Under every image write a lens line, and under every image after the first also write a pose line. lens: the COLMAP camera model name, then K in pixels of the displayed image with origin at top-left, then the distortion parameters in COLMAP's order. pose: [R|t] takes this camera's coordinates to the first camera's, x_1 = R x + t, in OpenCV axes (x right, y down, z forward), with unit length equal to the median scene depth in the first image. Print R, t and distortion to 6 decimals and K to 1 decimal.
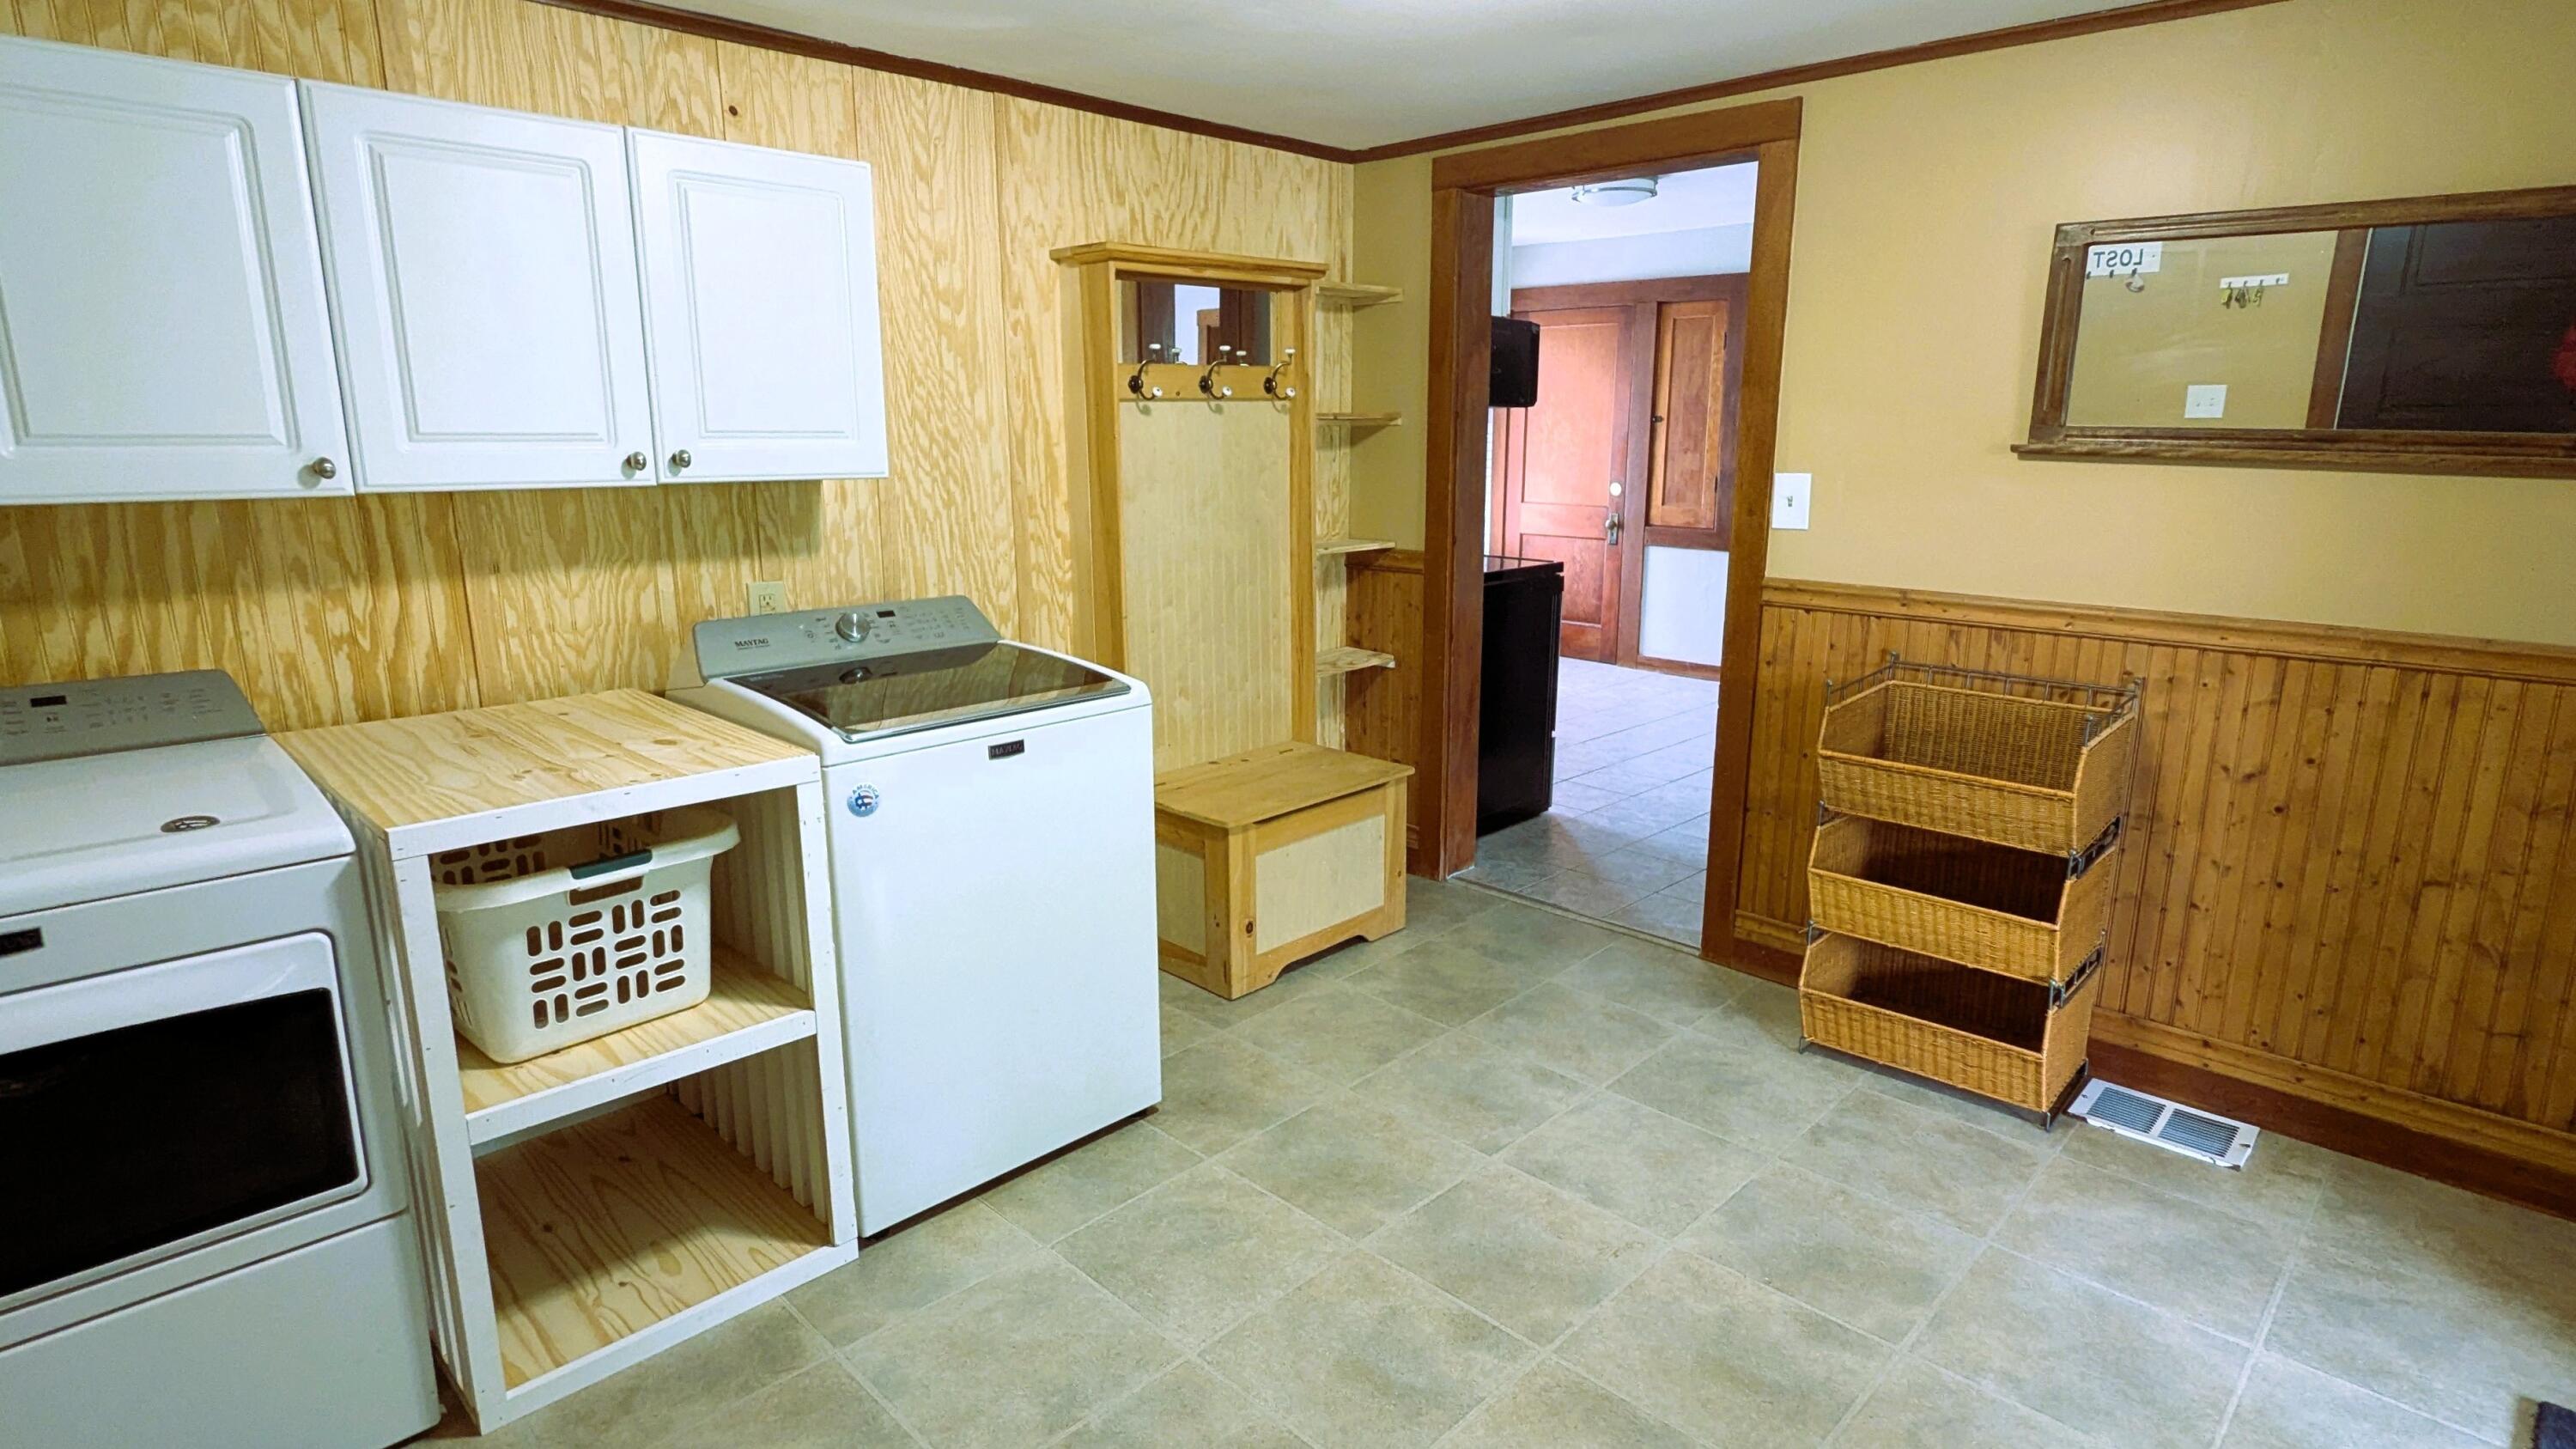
lens RADIAL K [[1274.3, 0, 1287.0], [0, 1274.3, 718.5], [0, 0, 1]] dist [0.000203, 0.000692]
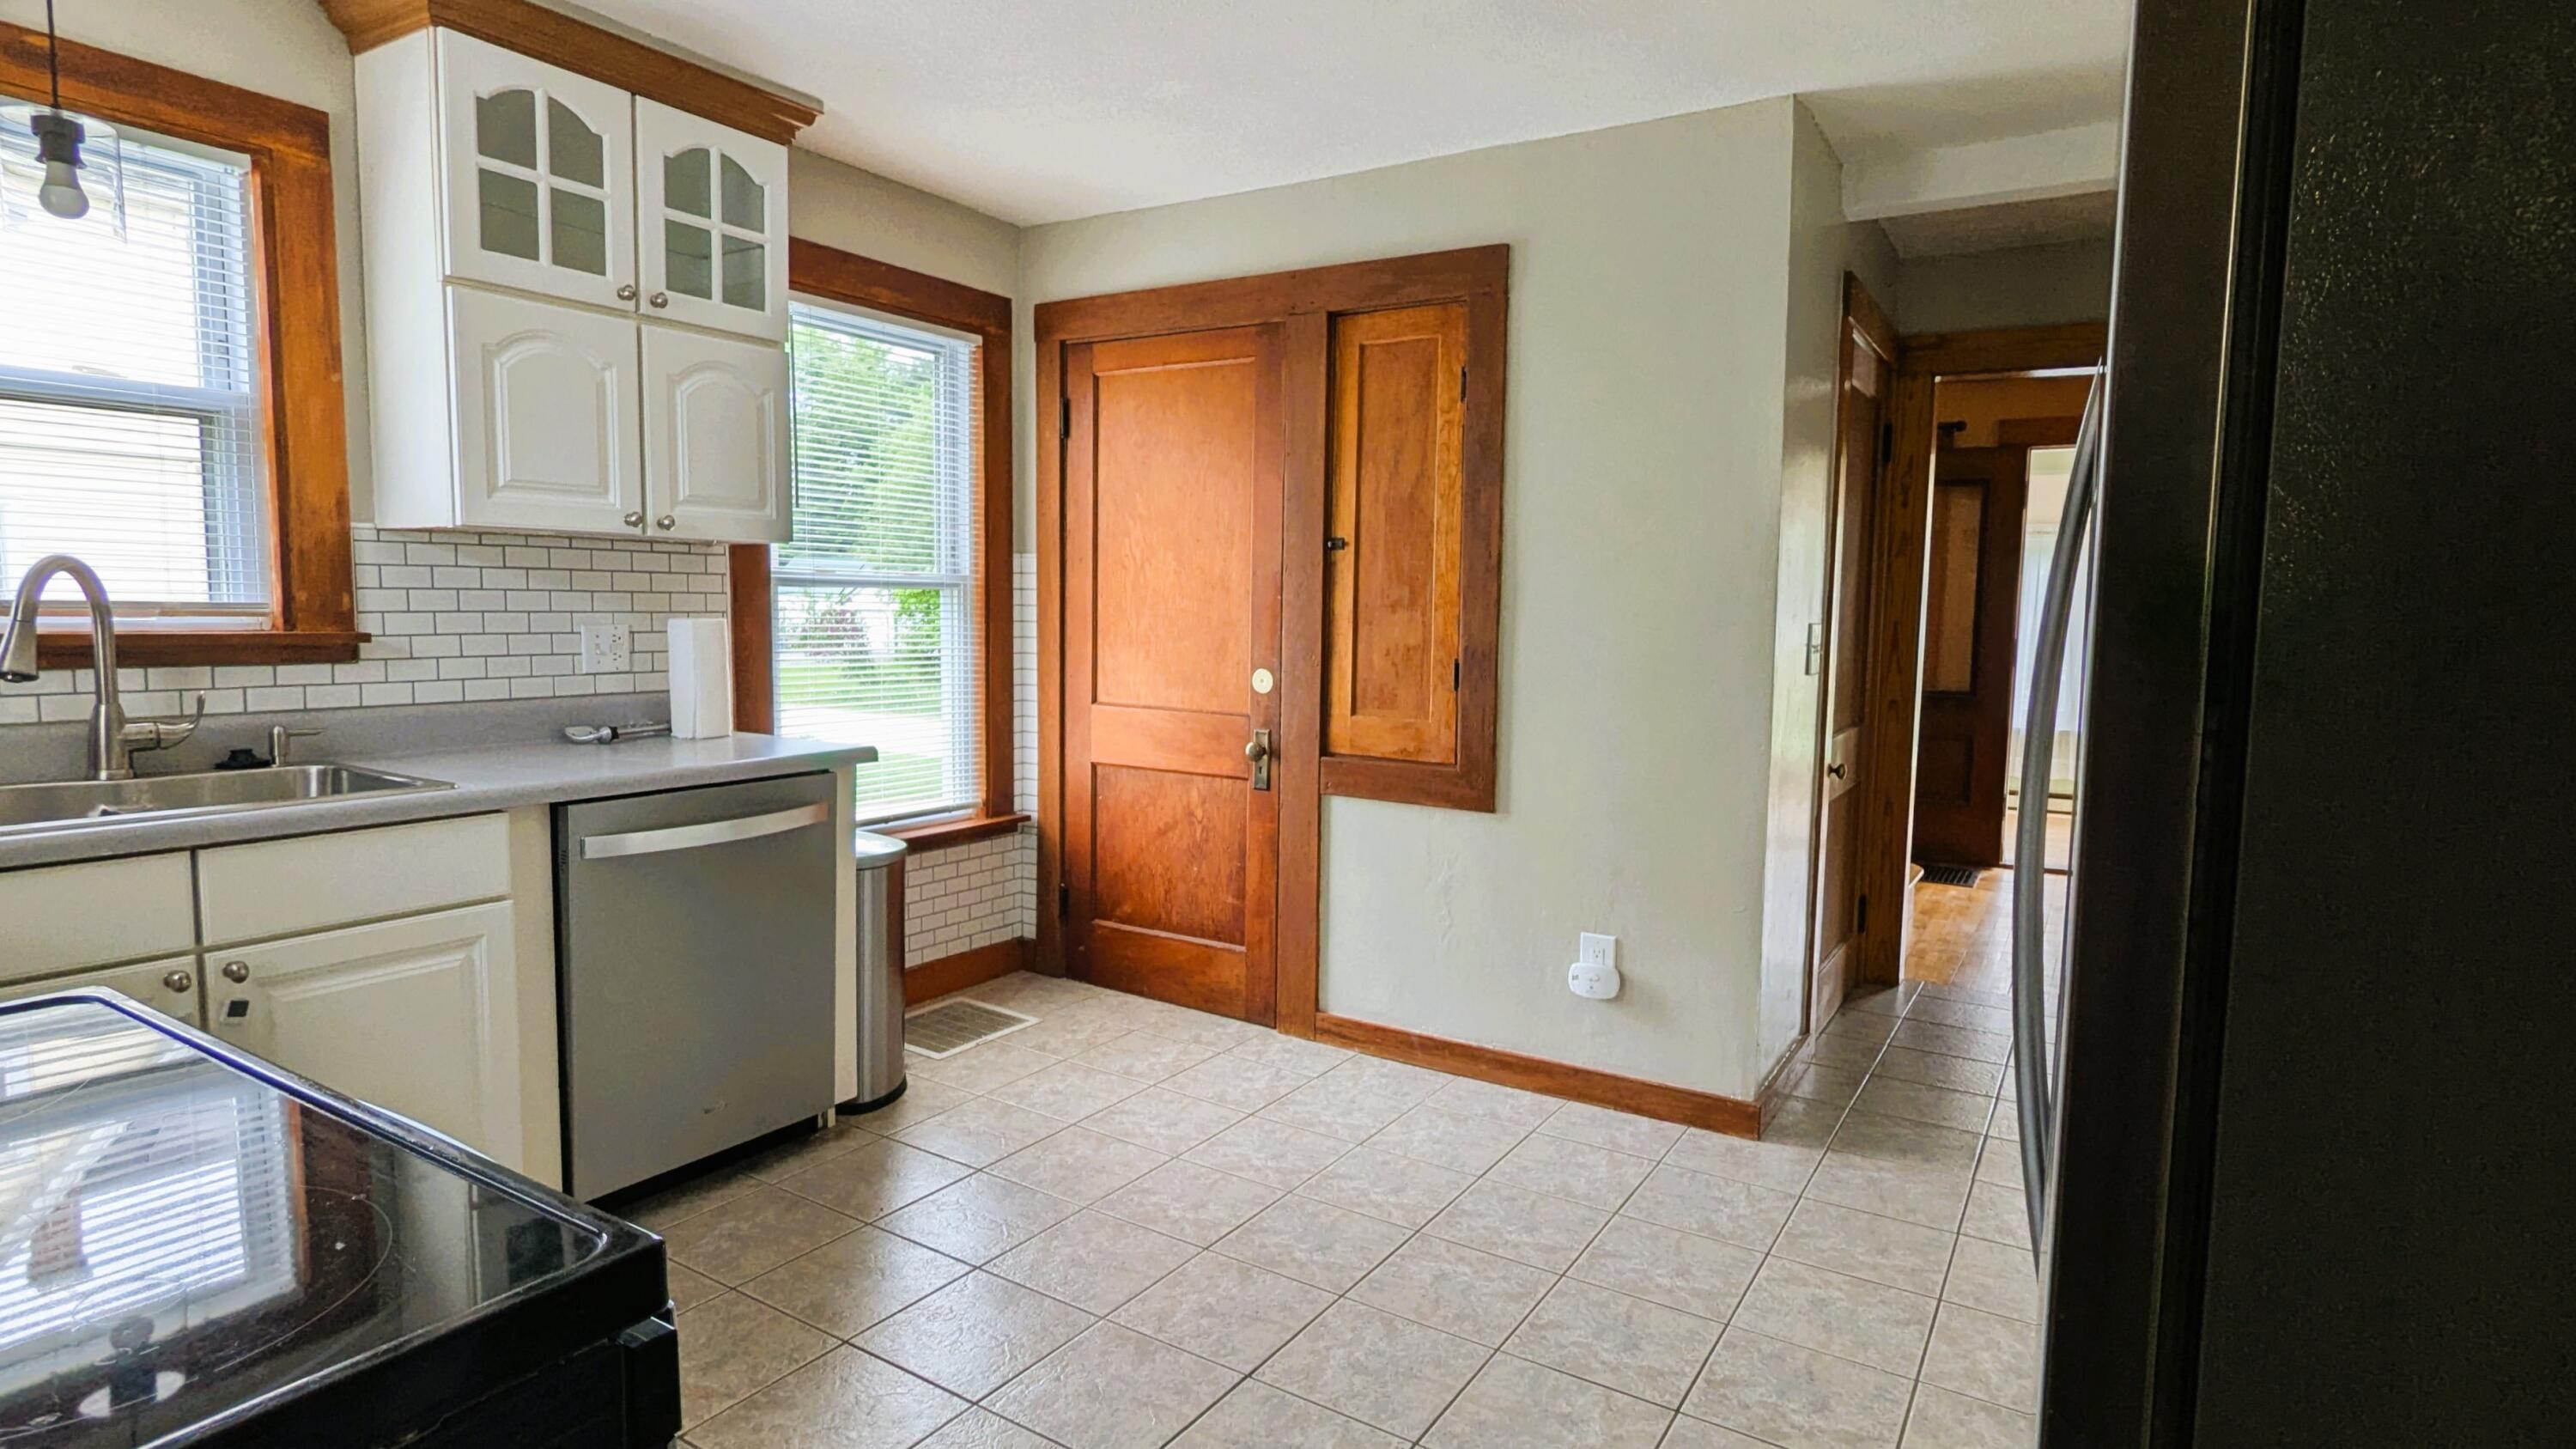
lens RADIAL K [[1274.3, 0, 1287.0], [0, 1274.3, 718.5], [0, 0, 1]] dist [0.000203, 0.000692]
pose [[0.974702, -0.001784, 0.223502, 0.157710], [0.031419, 0.991132, -0.129111, -0.101860], [-0.221289, 0.132867, 0.966115, 0.522938]]
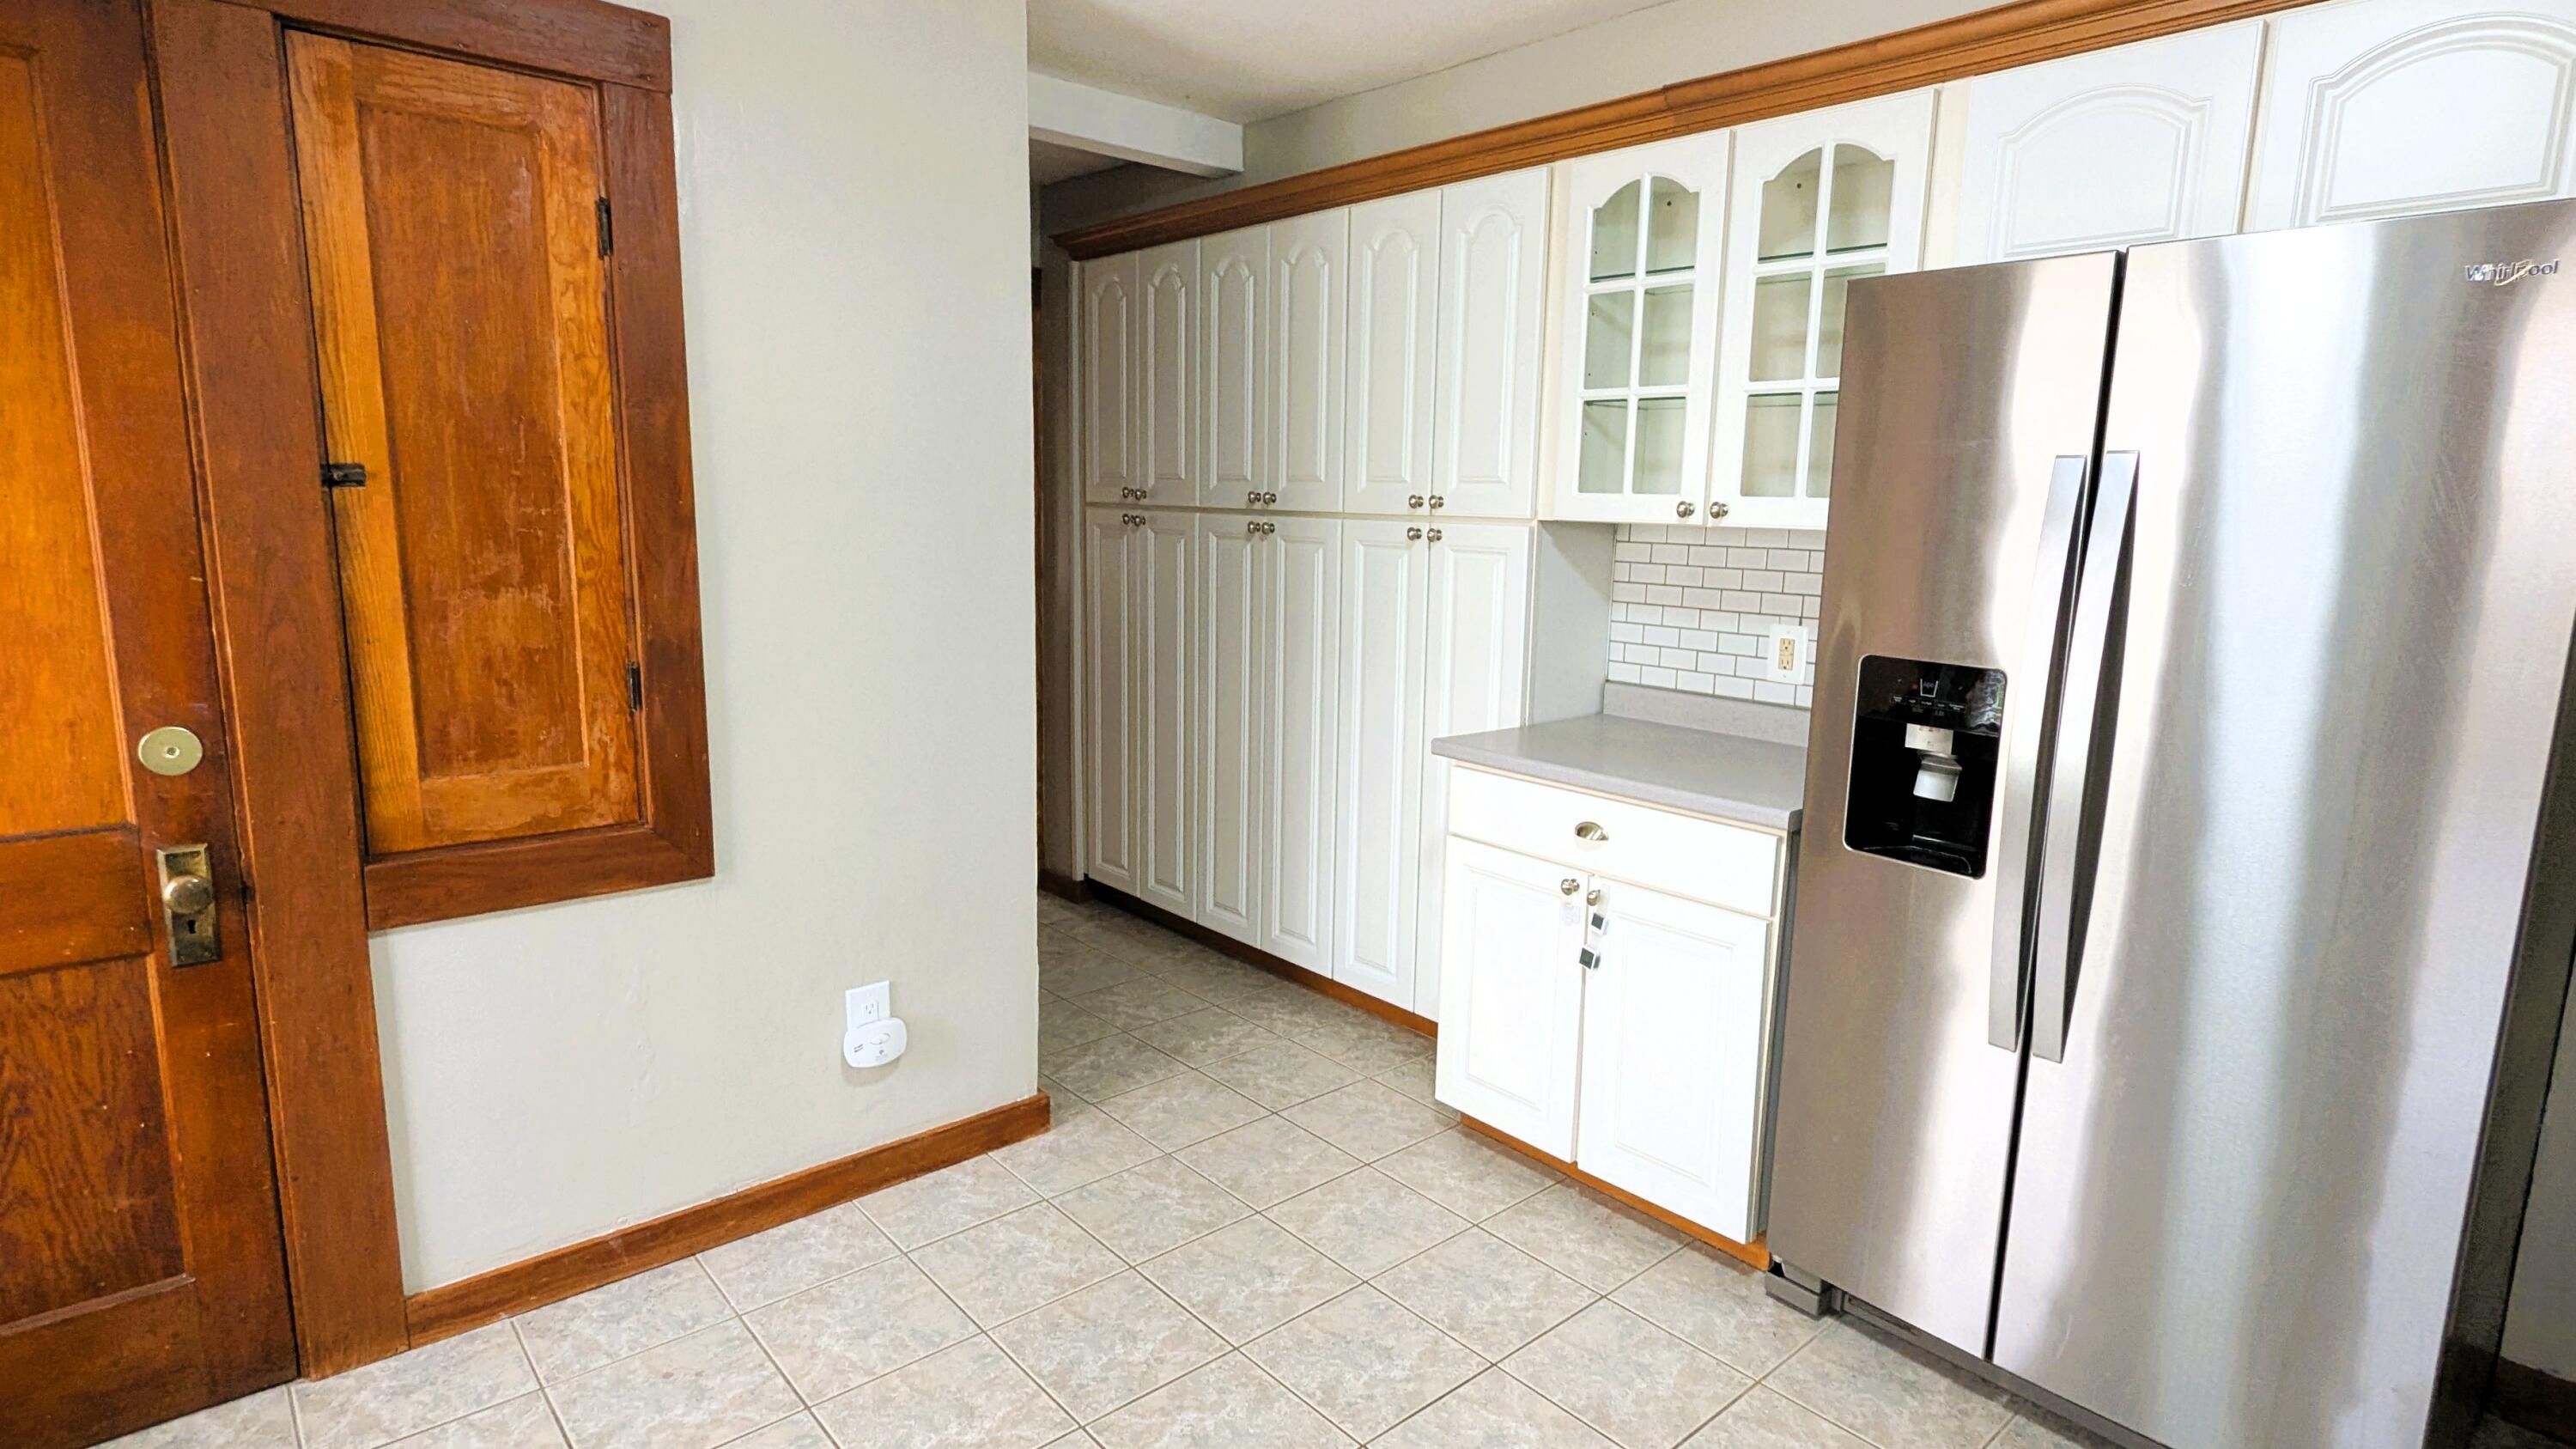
lens RADIAL K [[1336.9, 0, 1288.0], [0, 1336.9, 724.5], [0, 0, 1]] dist [-0.003142, 0.000032]
pose [[0.071410, -0.175370, 0.981909, 0.022025], [0.195002, 0.967881, 0.158683, -0.186633], [-0.978200, 0.180143, 0.103314, 0.772861]]
